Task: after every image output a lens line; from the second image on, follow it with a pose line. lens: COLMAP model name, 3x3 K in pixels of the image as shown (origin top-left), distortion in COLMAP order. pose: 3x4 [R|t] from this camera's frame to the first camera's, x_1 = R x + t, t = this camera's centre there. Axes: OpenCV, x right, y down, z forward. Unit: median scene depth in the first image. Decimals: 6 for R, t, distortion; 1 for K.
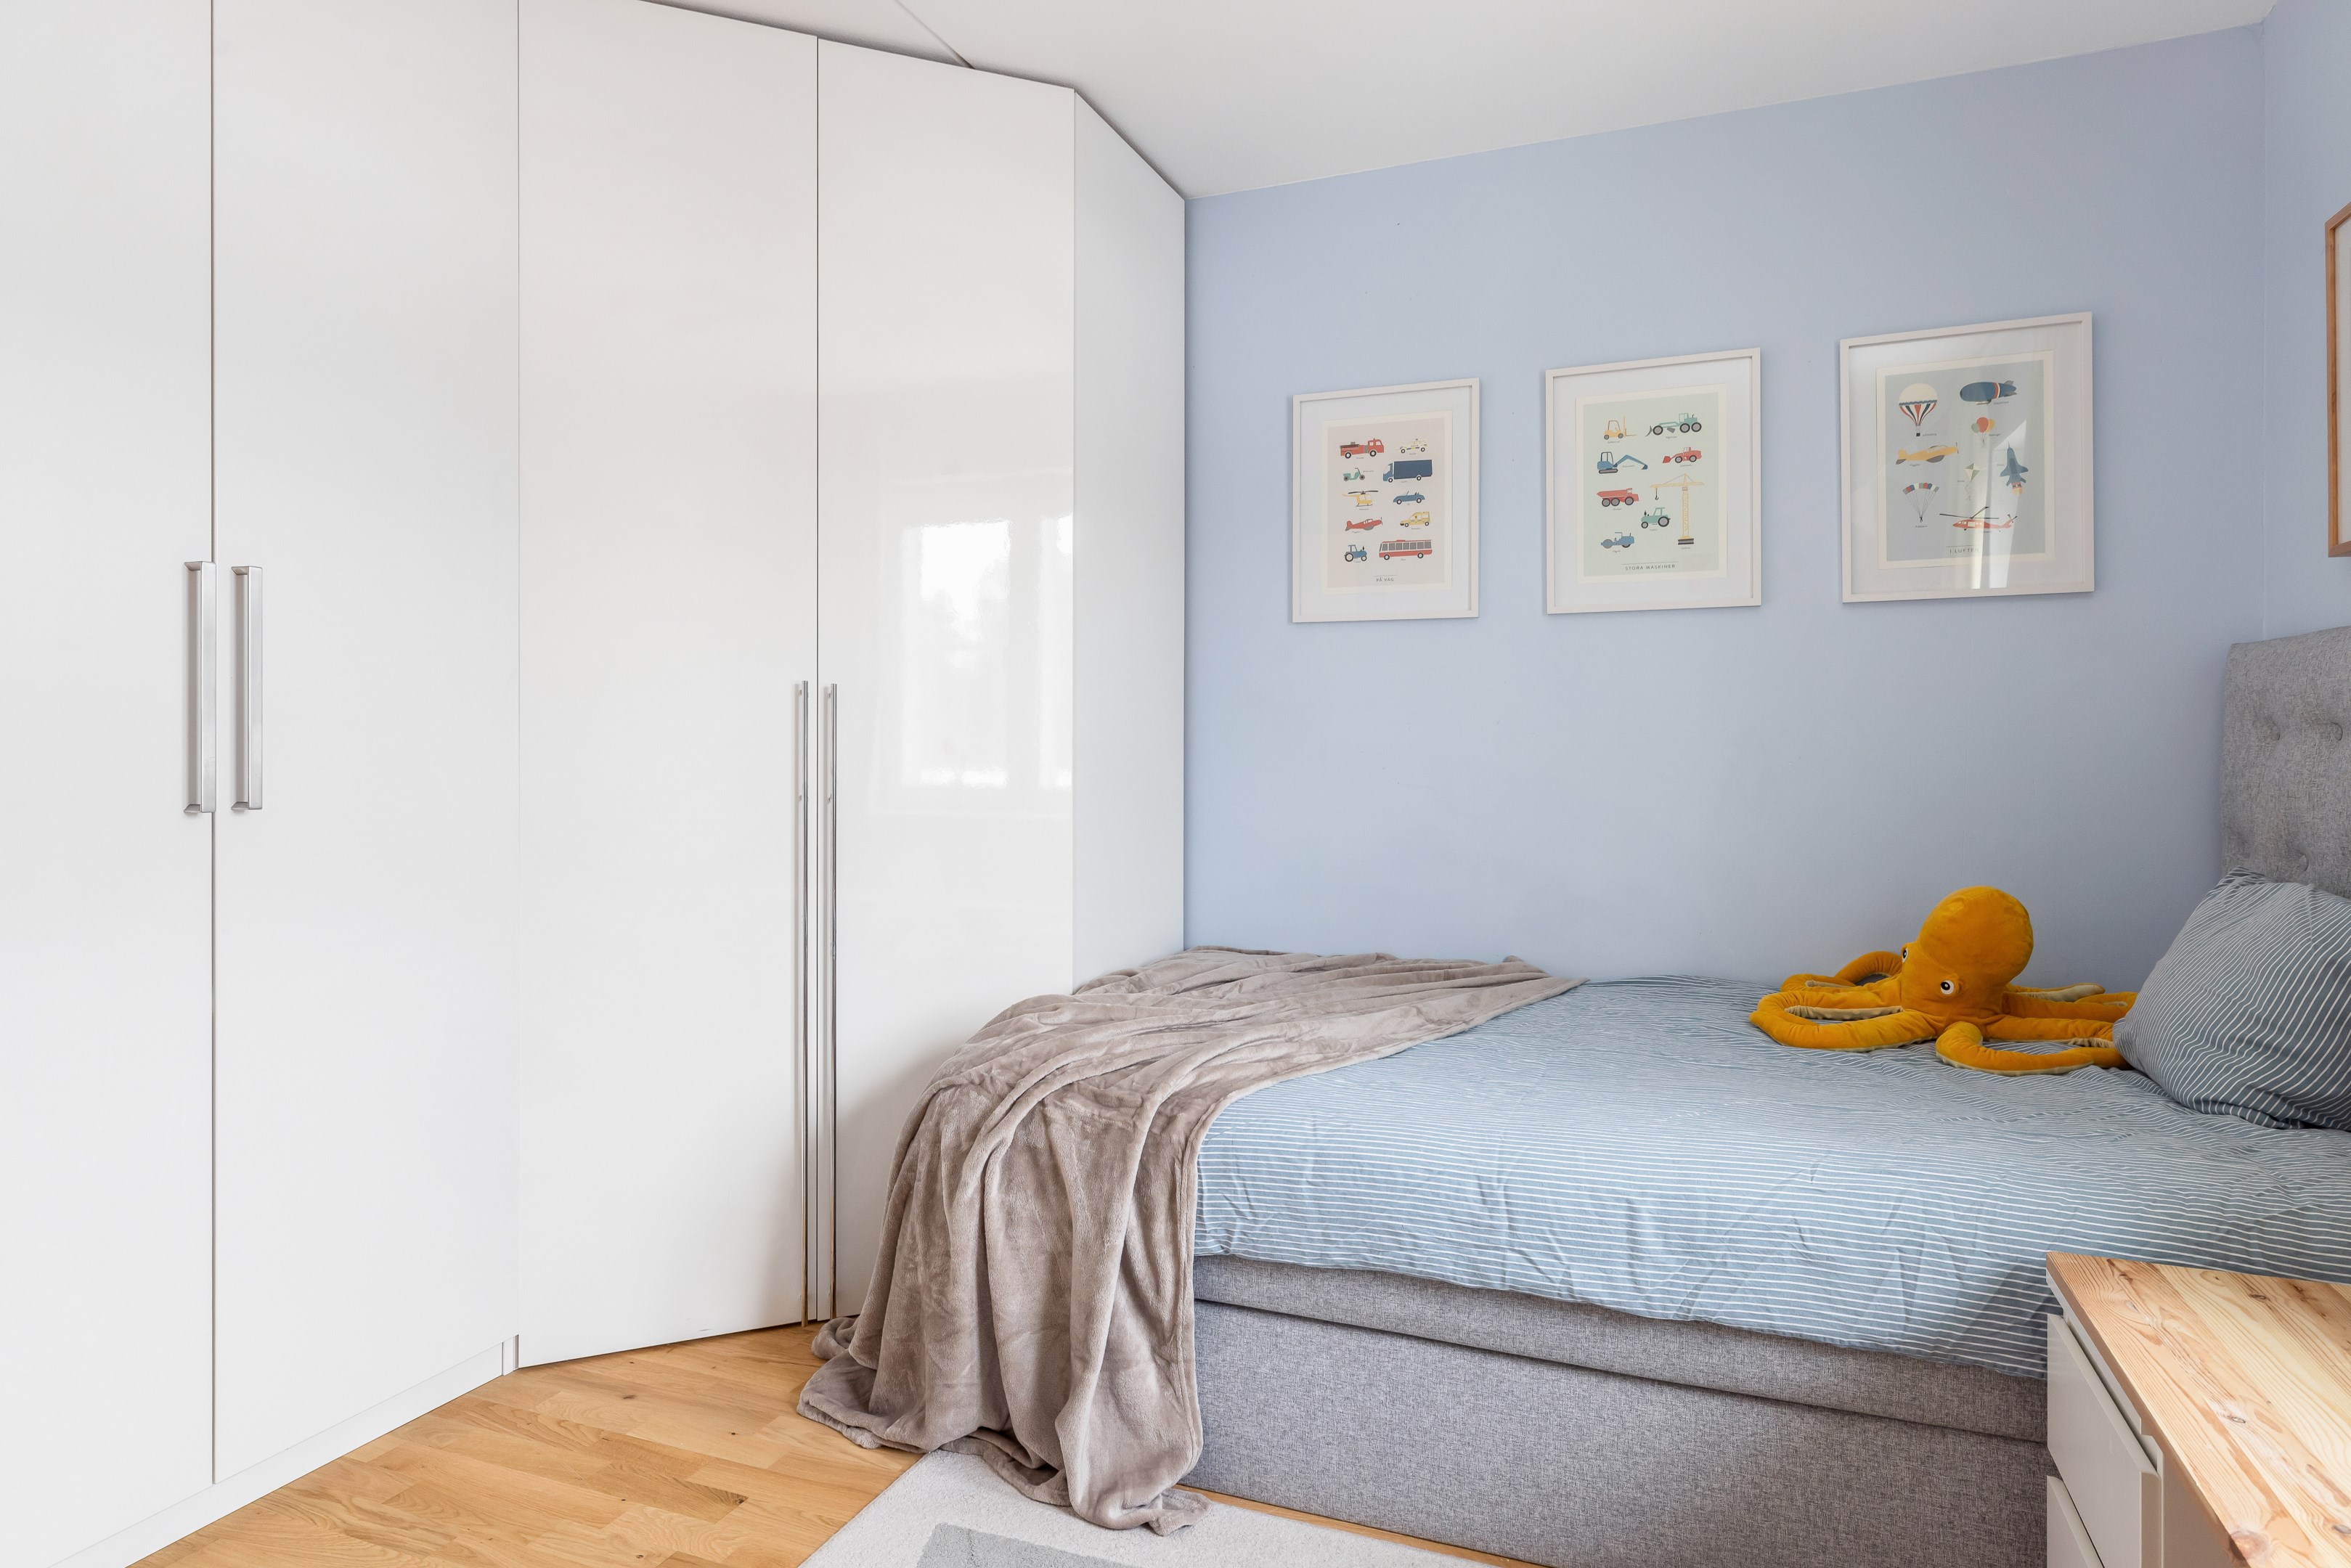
lens RADIAL K [[1369.7, 0, 1169.6], [0, 1369.7, 734.1], [0, 0, 1]] dist [0.002744, 0.000727]
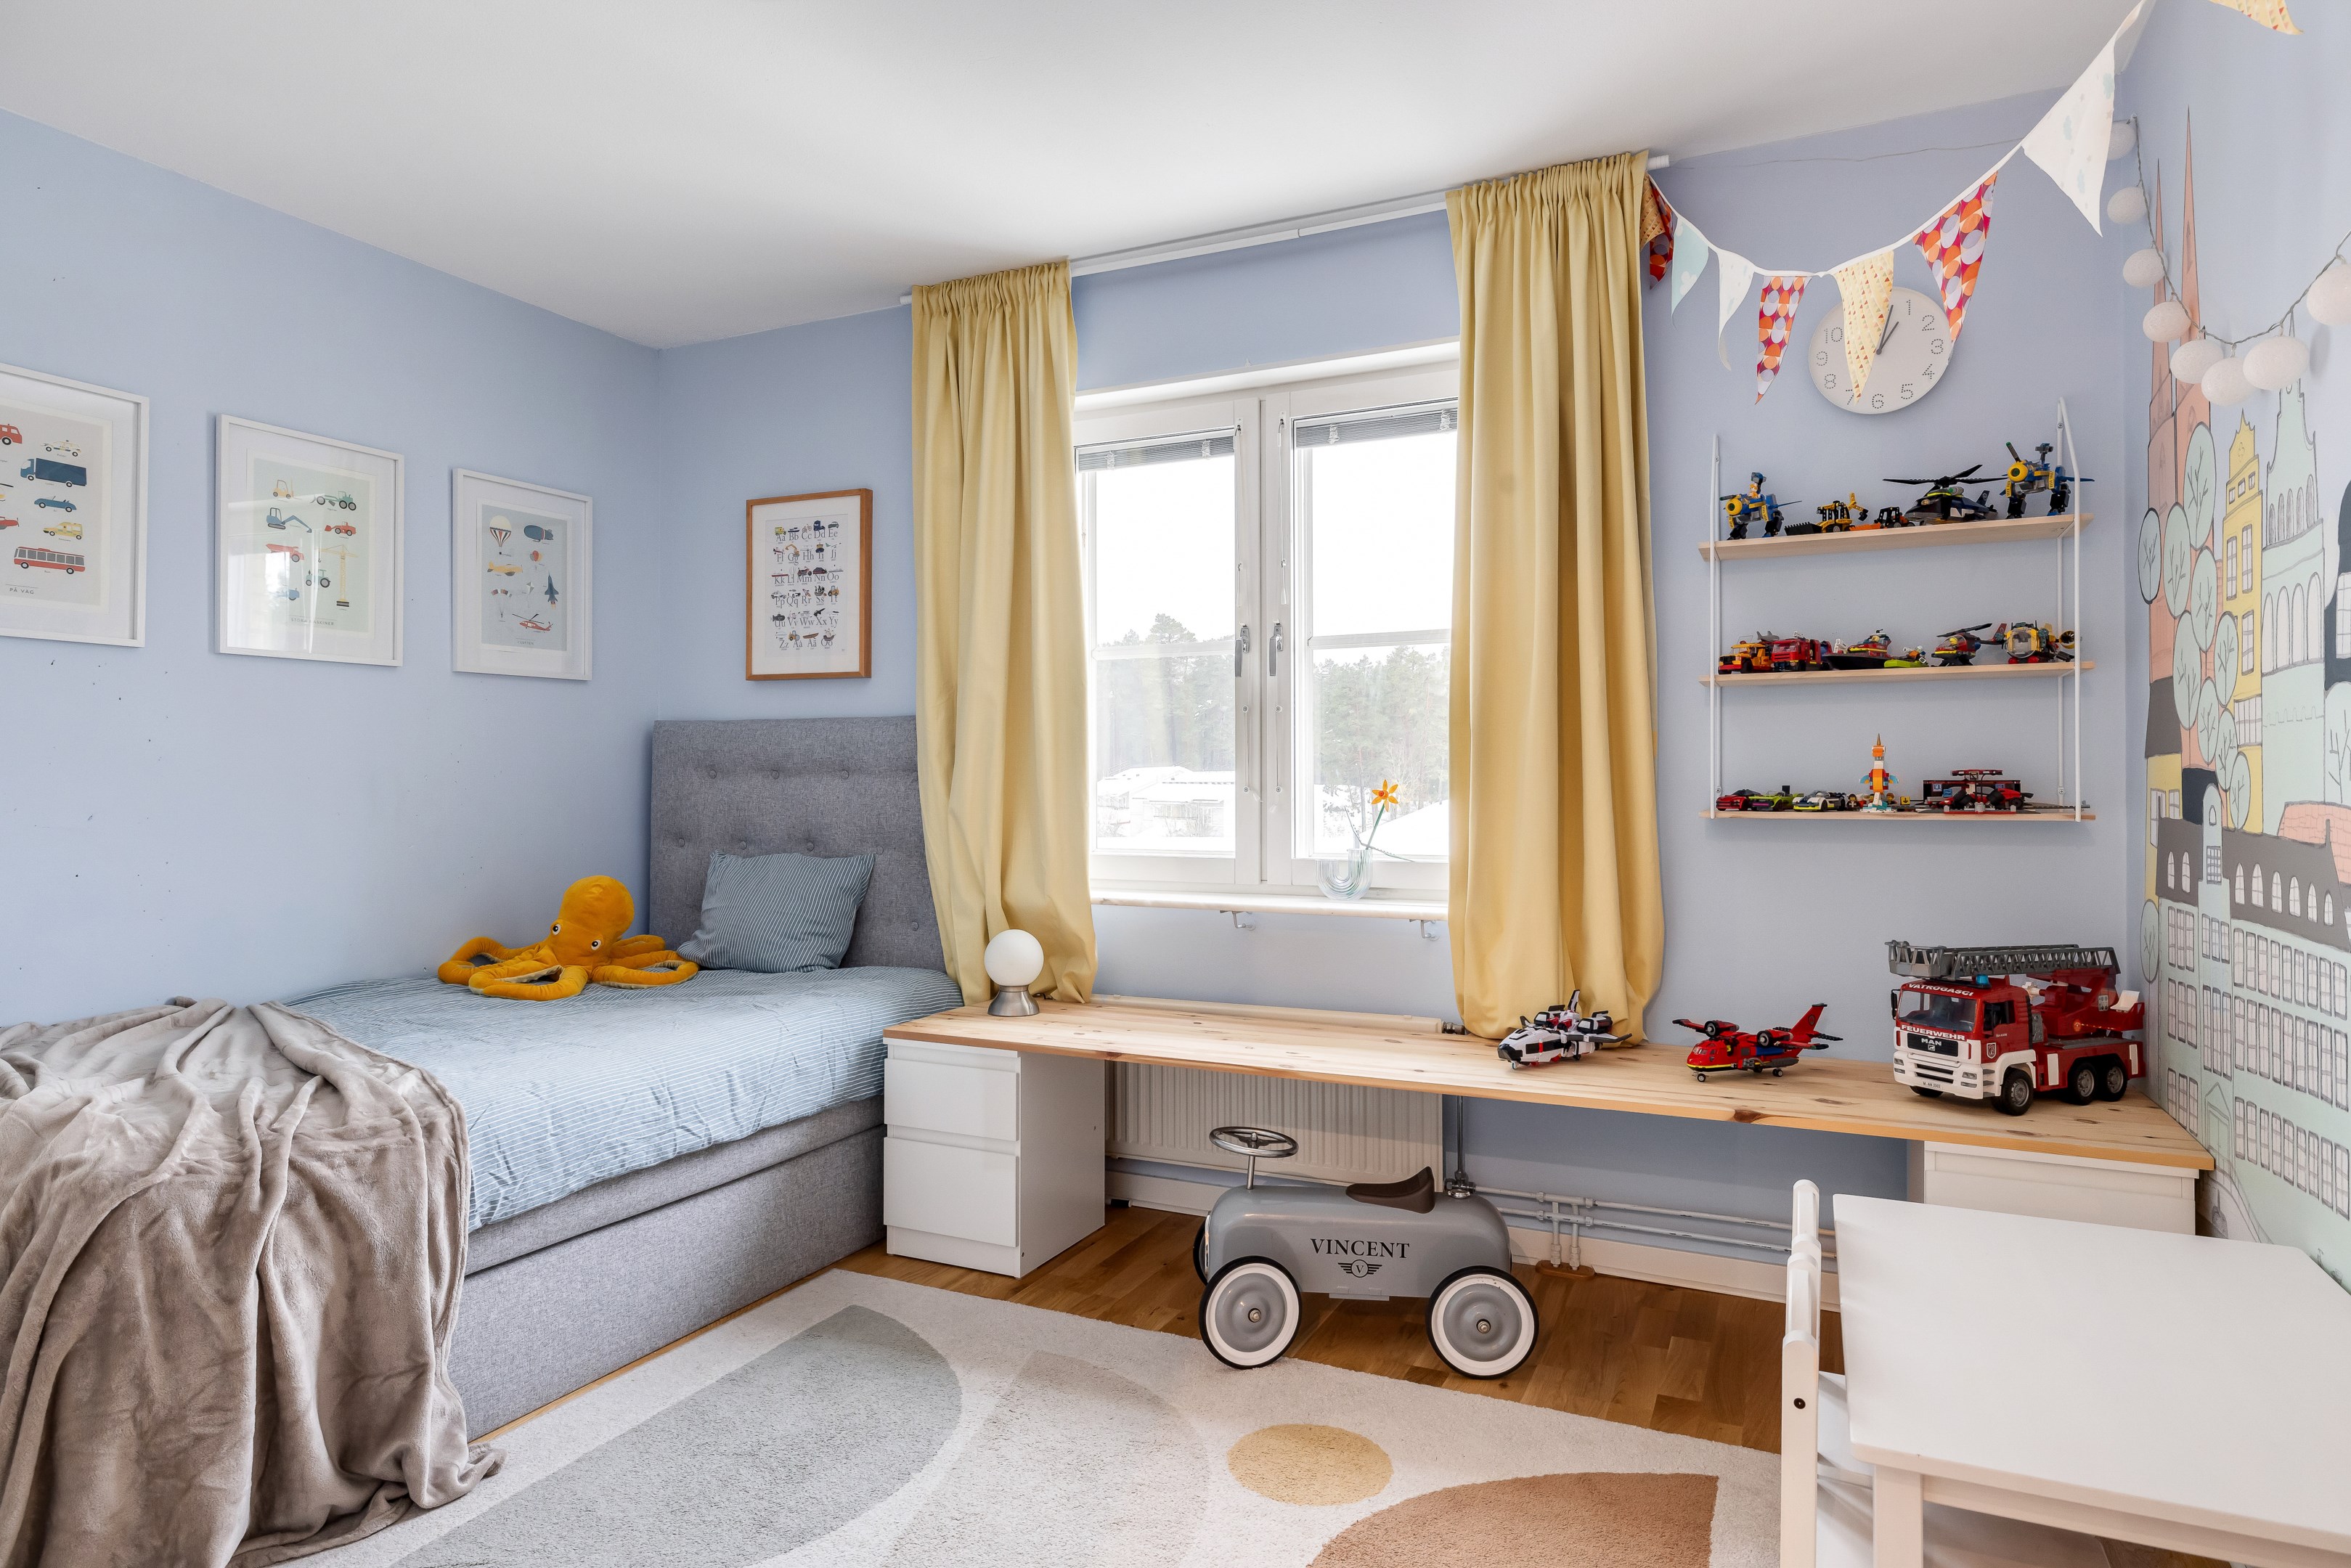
lens RADIAL K [[1346.9, 0, 1171.5], [0, 1346.9, 771.1], [0, 0, 1]] dist [0.002297, 0.001247]
pose [[0.054349, 0.006816, 0.998499, -0.788933], [-0.007879, 0.999948, -0.006397, 0.001276], [-0.998491, -0.007520, 0.054400, 0.272980]]
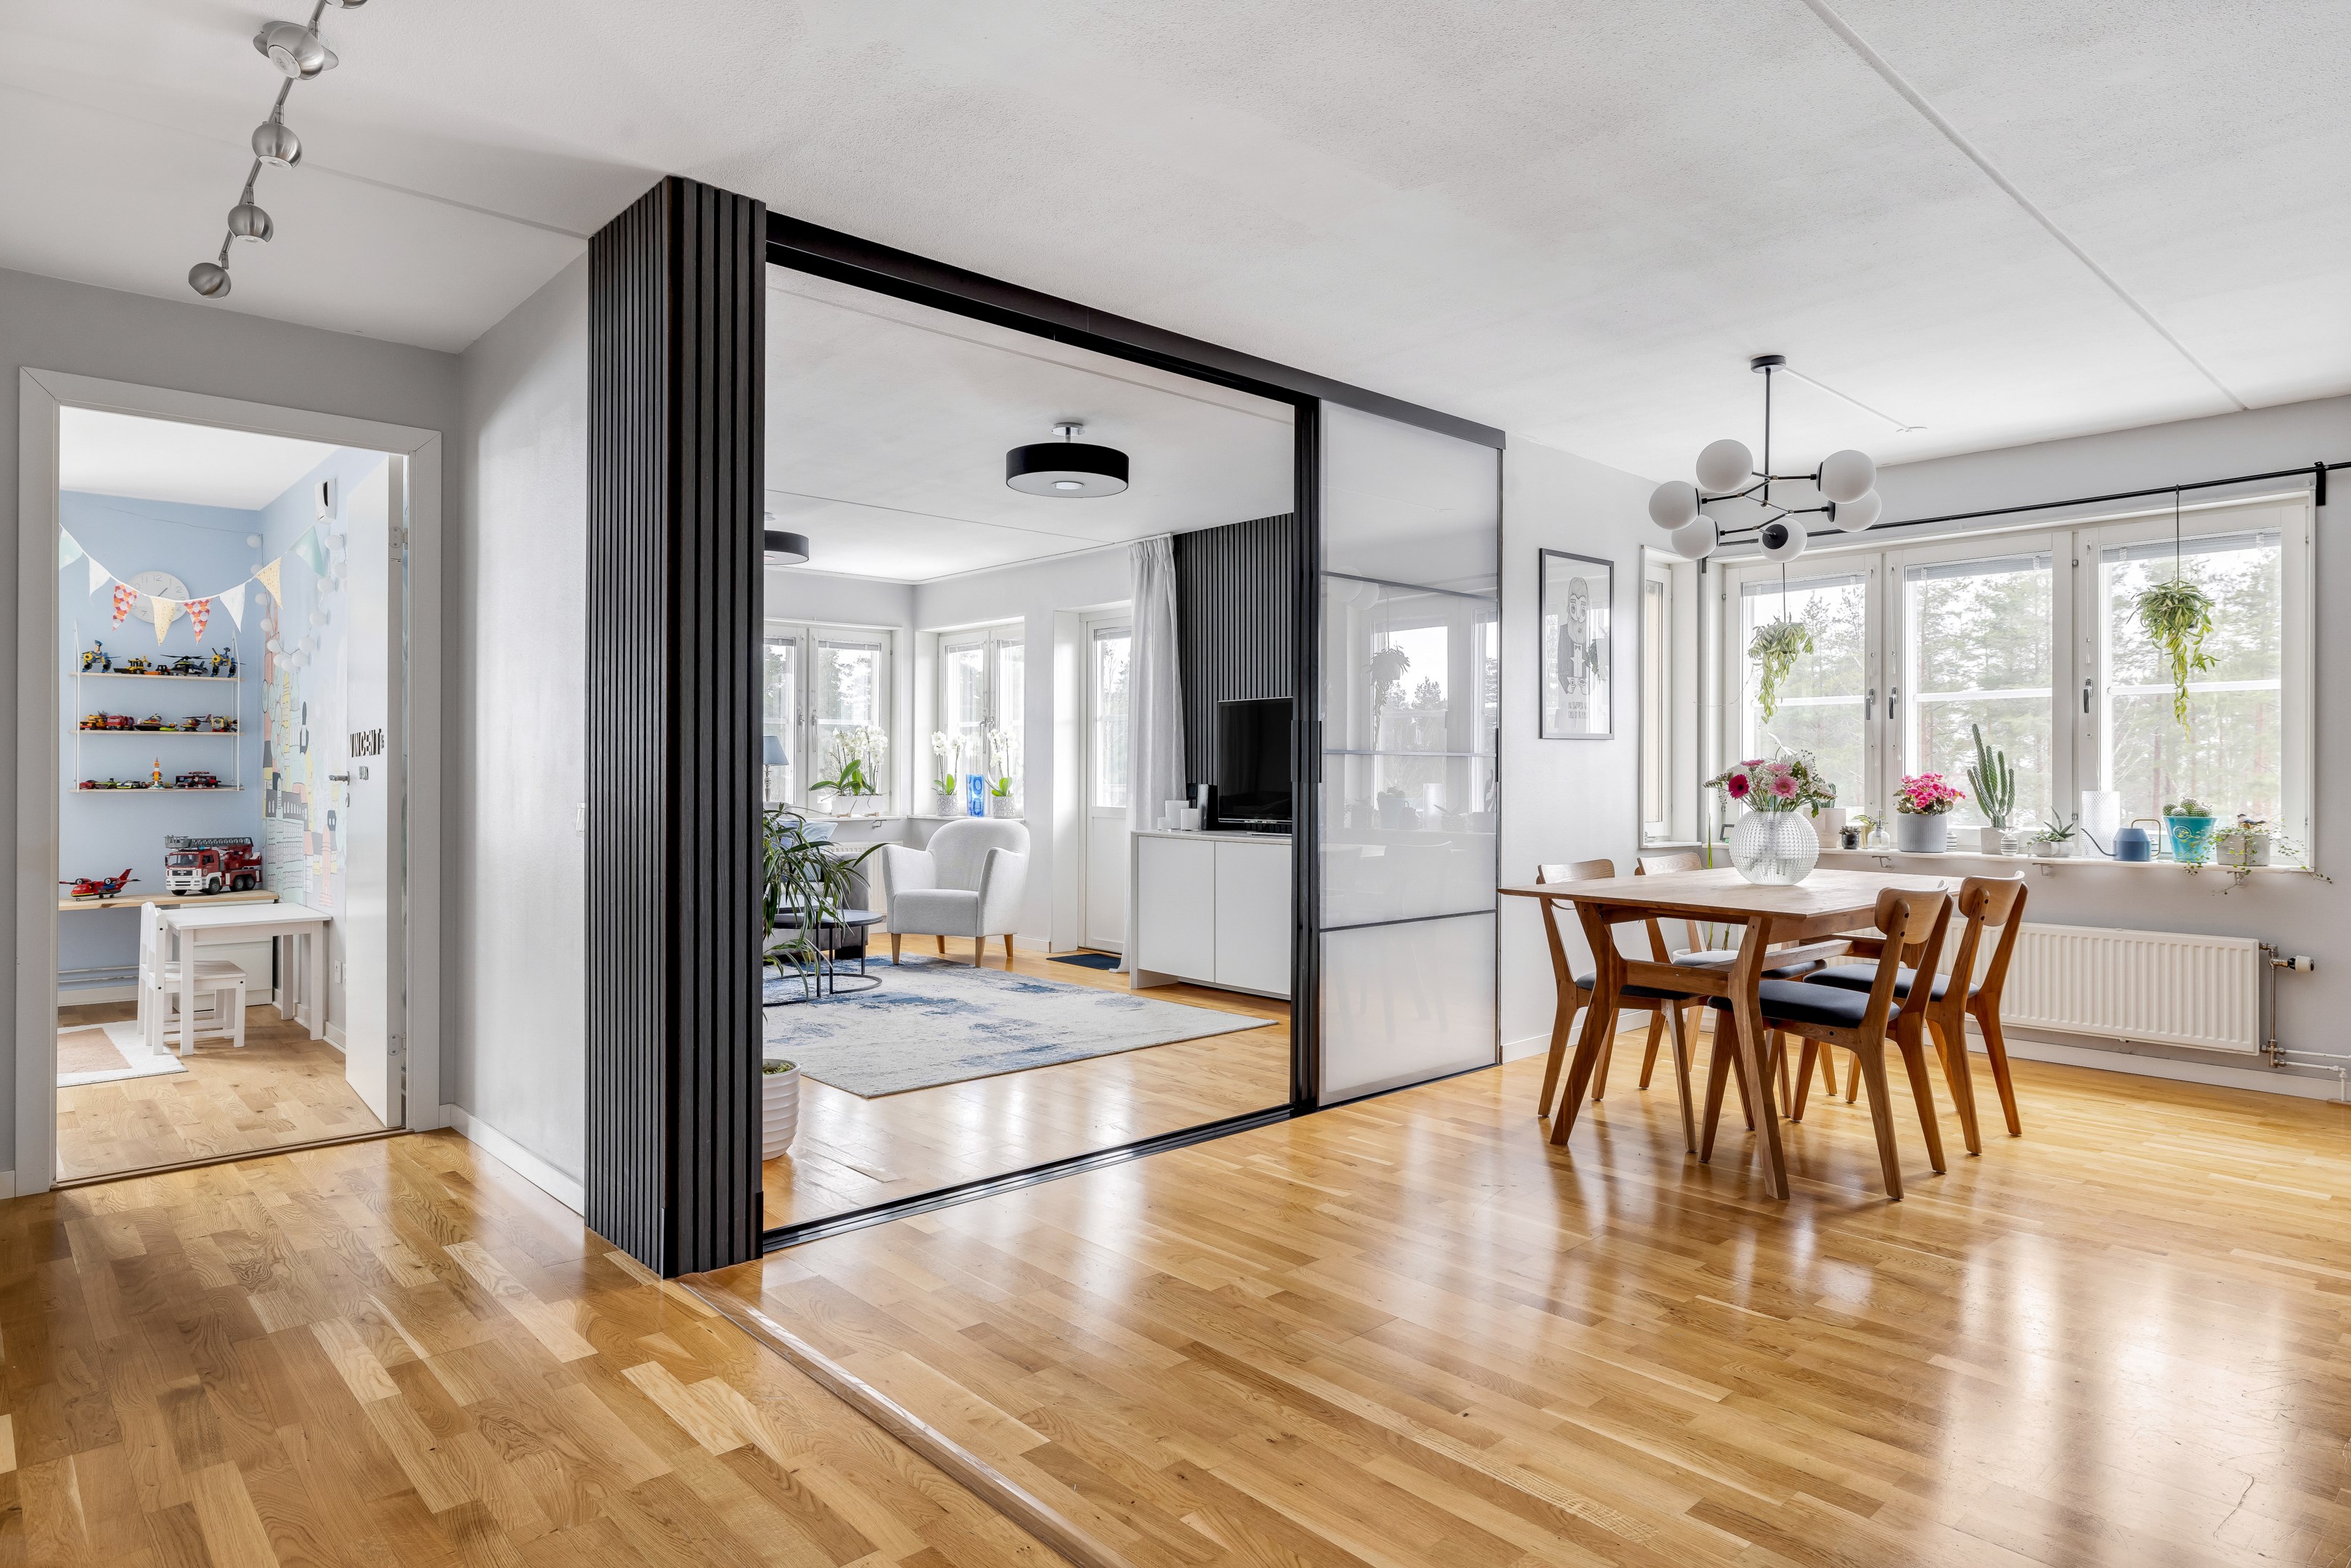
lens RADIAL K [[1346.9, 0, 1171.5], [0, 1346.9, 771.1], [0, 0, 1]] dist [0.002297, 0.001247]
pose [[-0.903396, -0.002825, 0.428798, -2.560898], [-0.007215, 0.999937, -0.008613, -0.003491], [-0.428747, -0.010875, -0.903359, 1.273516]]
